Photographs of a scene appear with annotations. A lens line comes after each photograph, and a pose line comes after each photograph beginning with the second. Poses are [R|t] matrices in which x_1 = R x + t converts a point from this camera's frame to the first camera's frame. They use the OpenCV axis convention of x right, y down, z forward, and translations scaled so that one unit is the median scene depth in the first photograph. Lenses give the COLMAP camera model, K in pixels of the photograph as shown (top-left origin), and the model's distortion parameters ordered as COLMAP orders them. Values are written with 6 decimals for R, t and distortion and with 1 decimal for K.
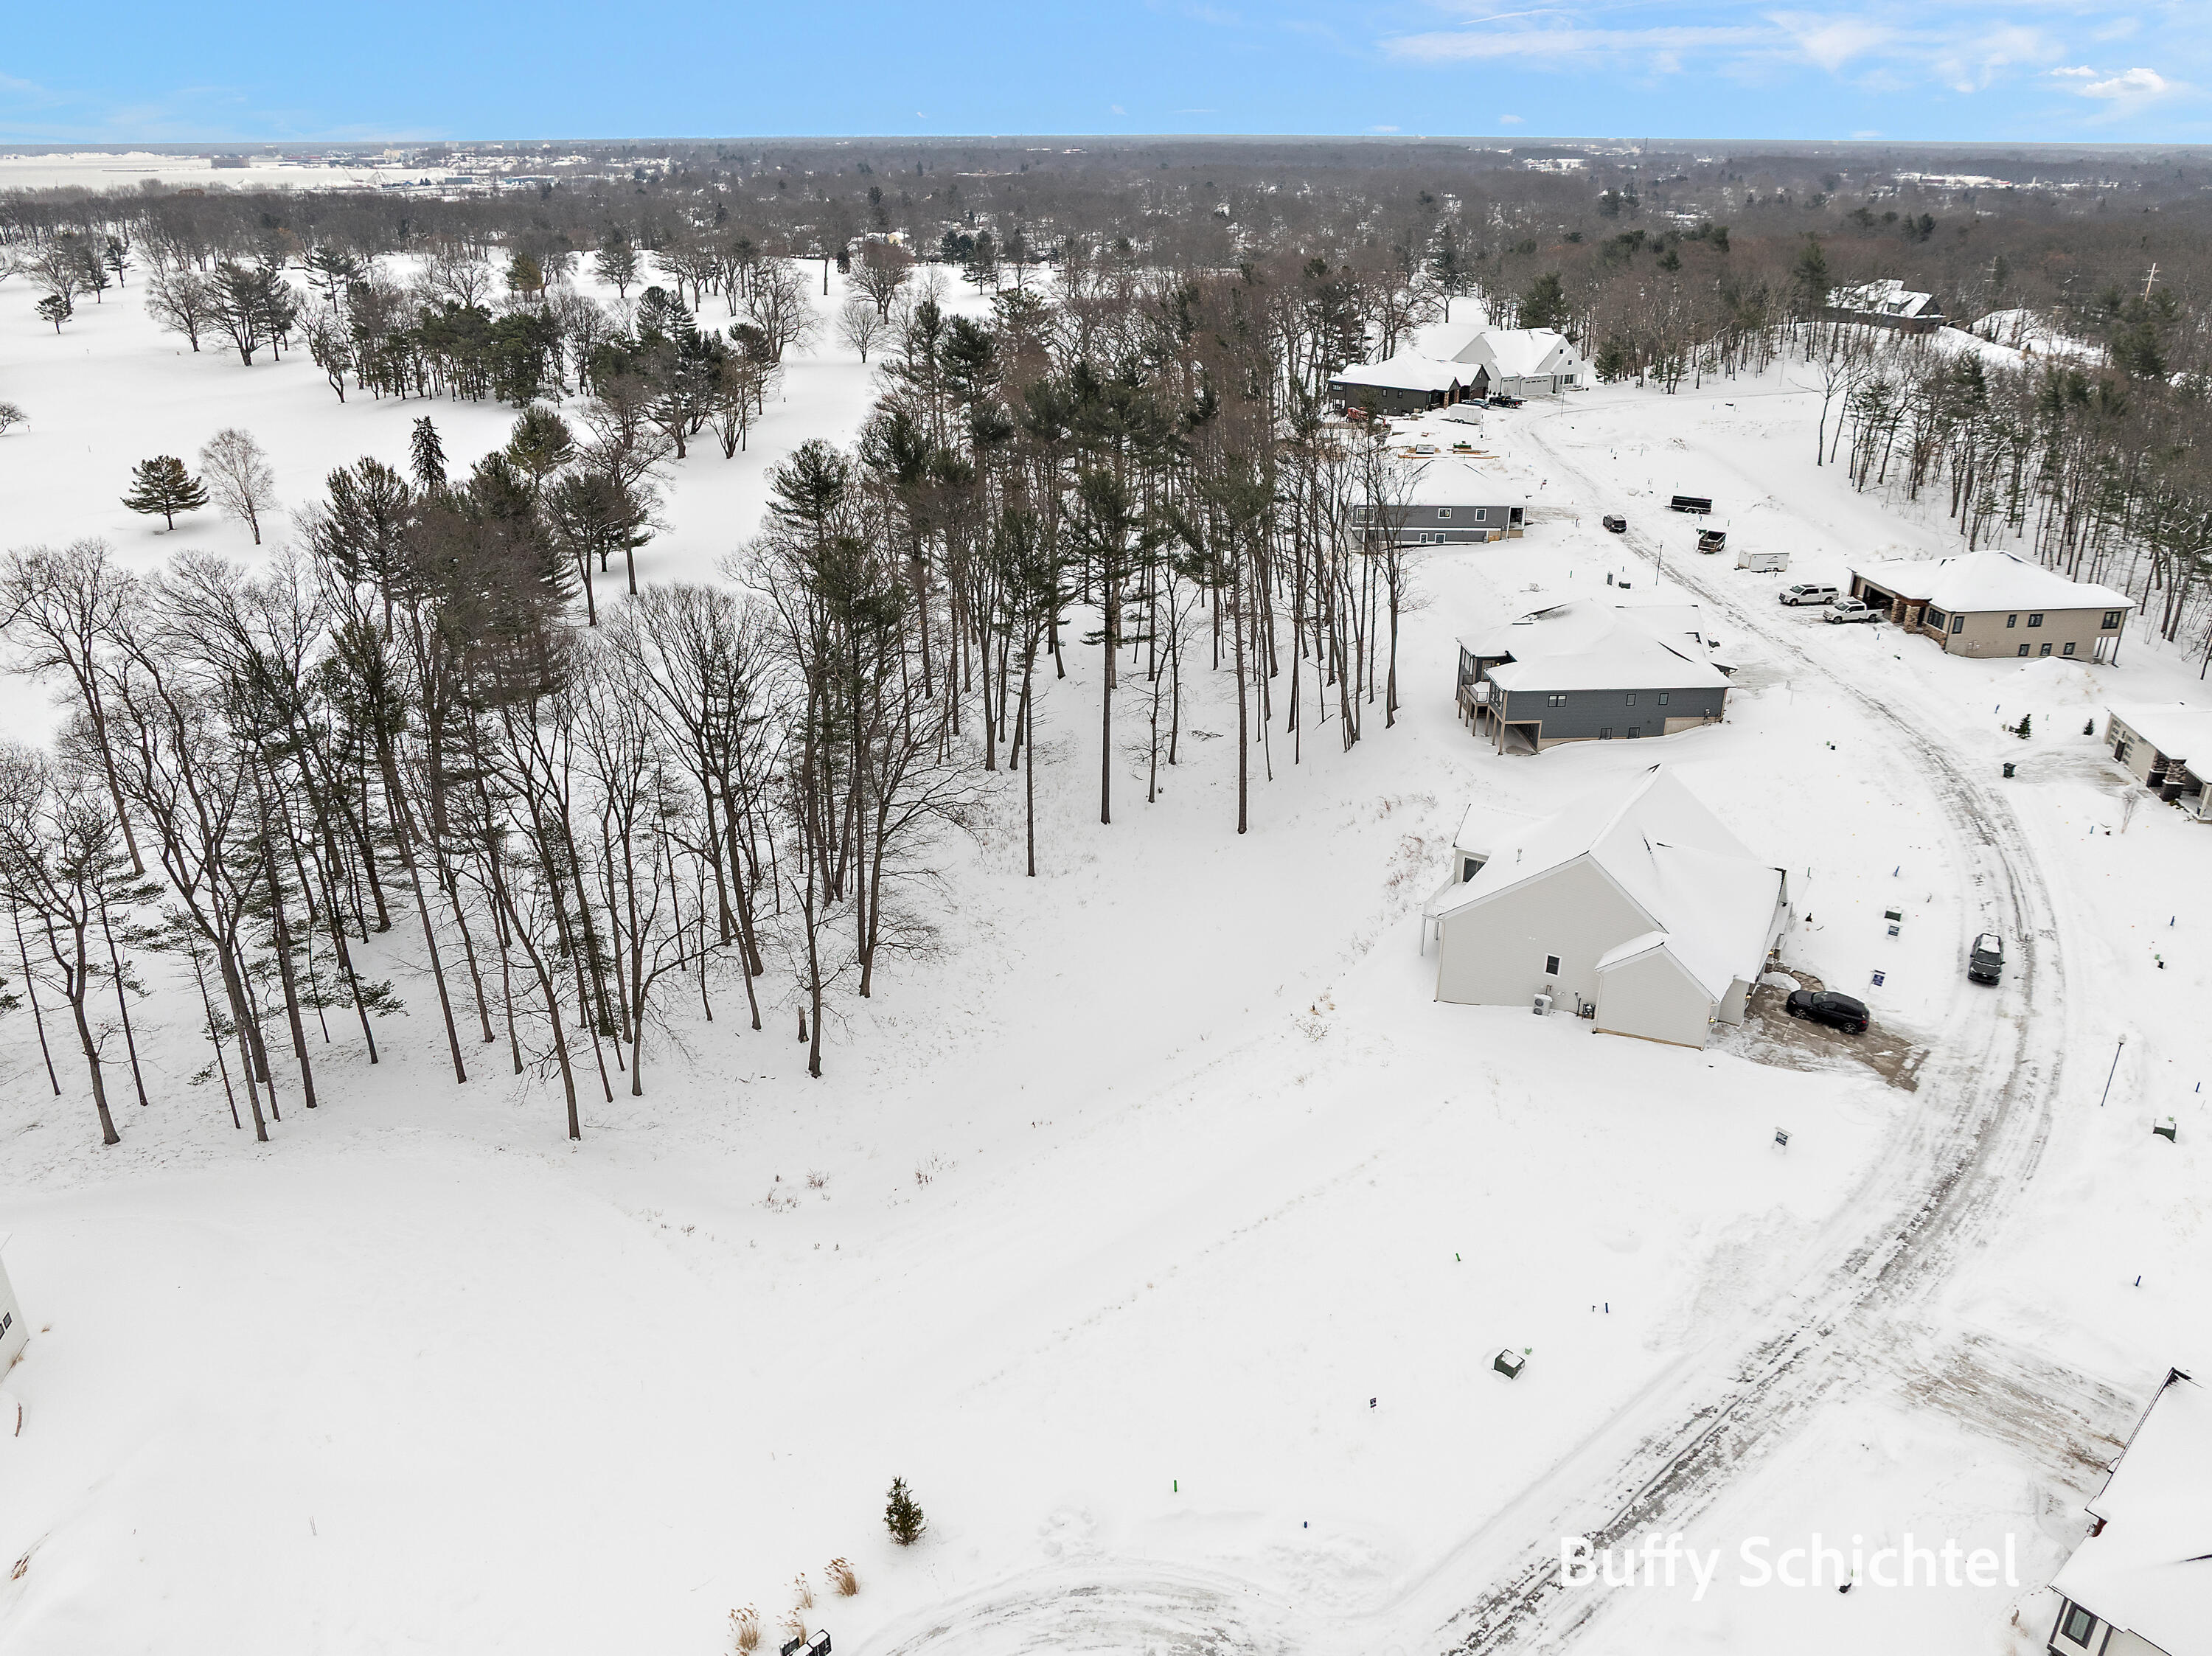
lens RADIAL K [[1560.9, 0, 1106.0], [0, 1560.9, 828.0], [0, 0, 1]] dist [-0.023674, -0.002631]
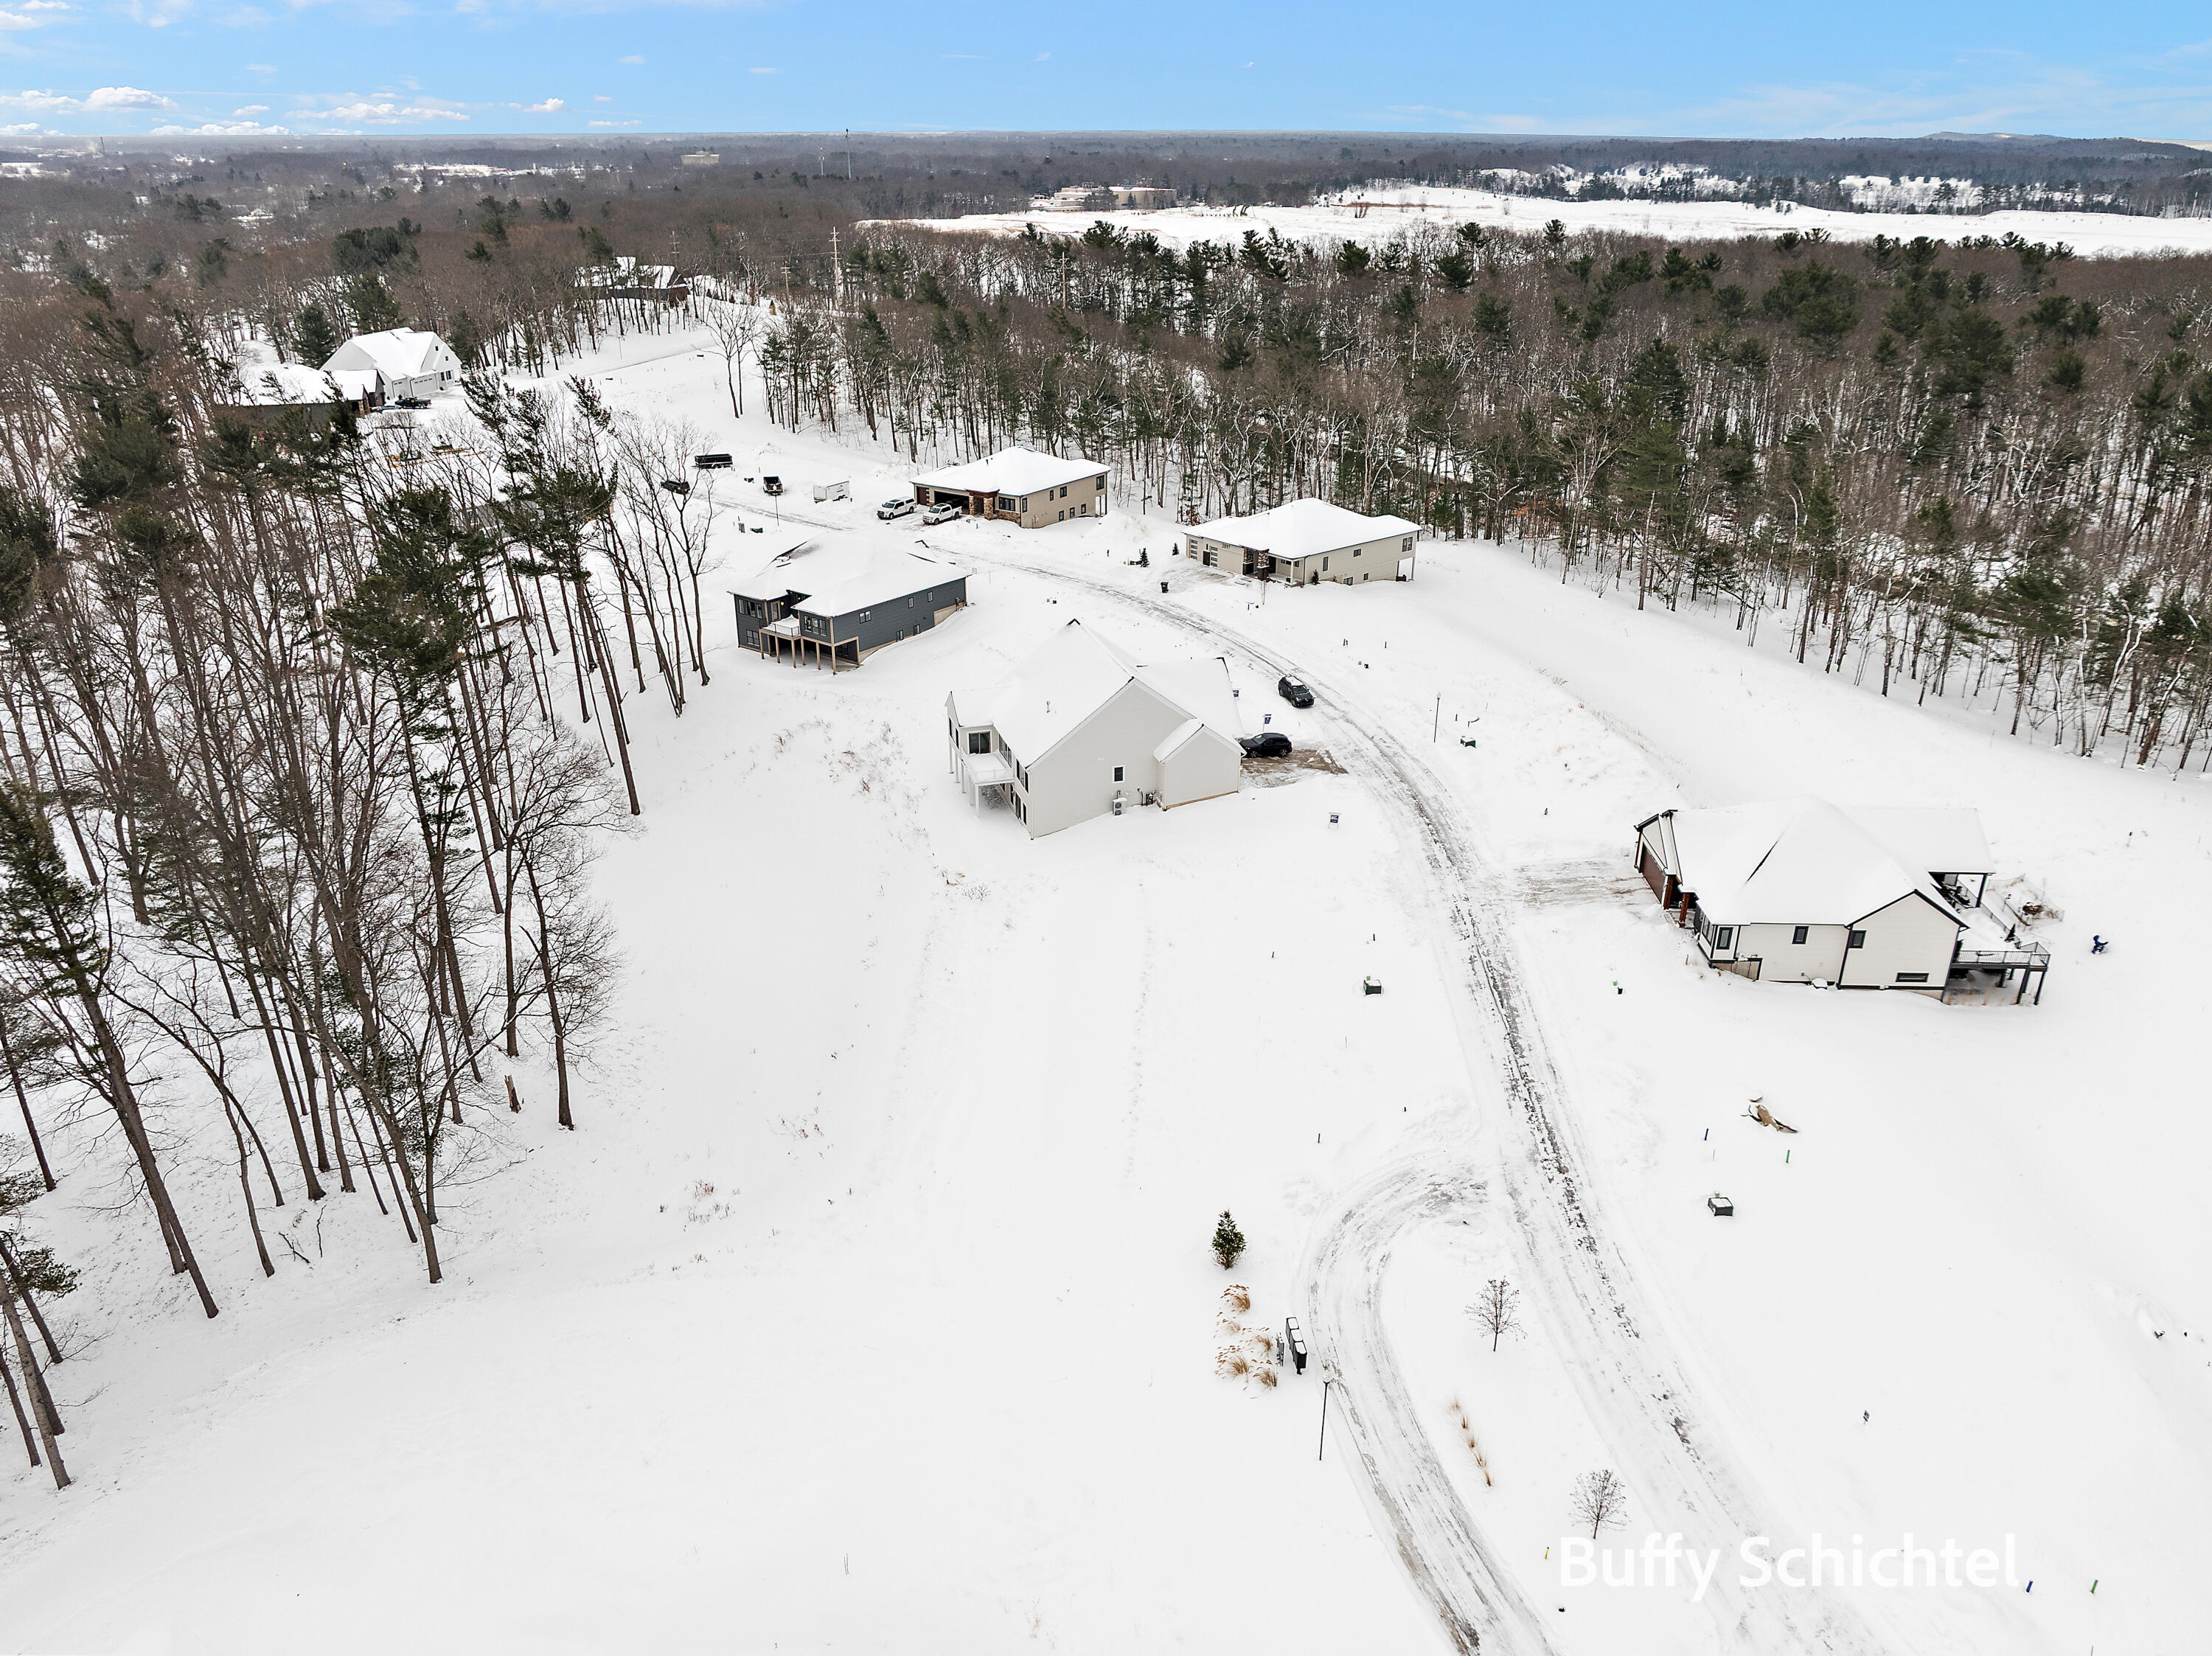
lens RADIAL K [[1560.9, 0, 1106.0], [0, 1560.9, 828.0], [0, 0, 1]] dist [-0.023674, -0.002631]
pose [[0.665772, -0.308119, 0.679566, -0.420727], [0.306222, 0.943354, 0.127716, -0.025958], [-0.680423, 0.123069, 0.722412, 0.057682]]
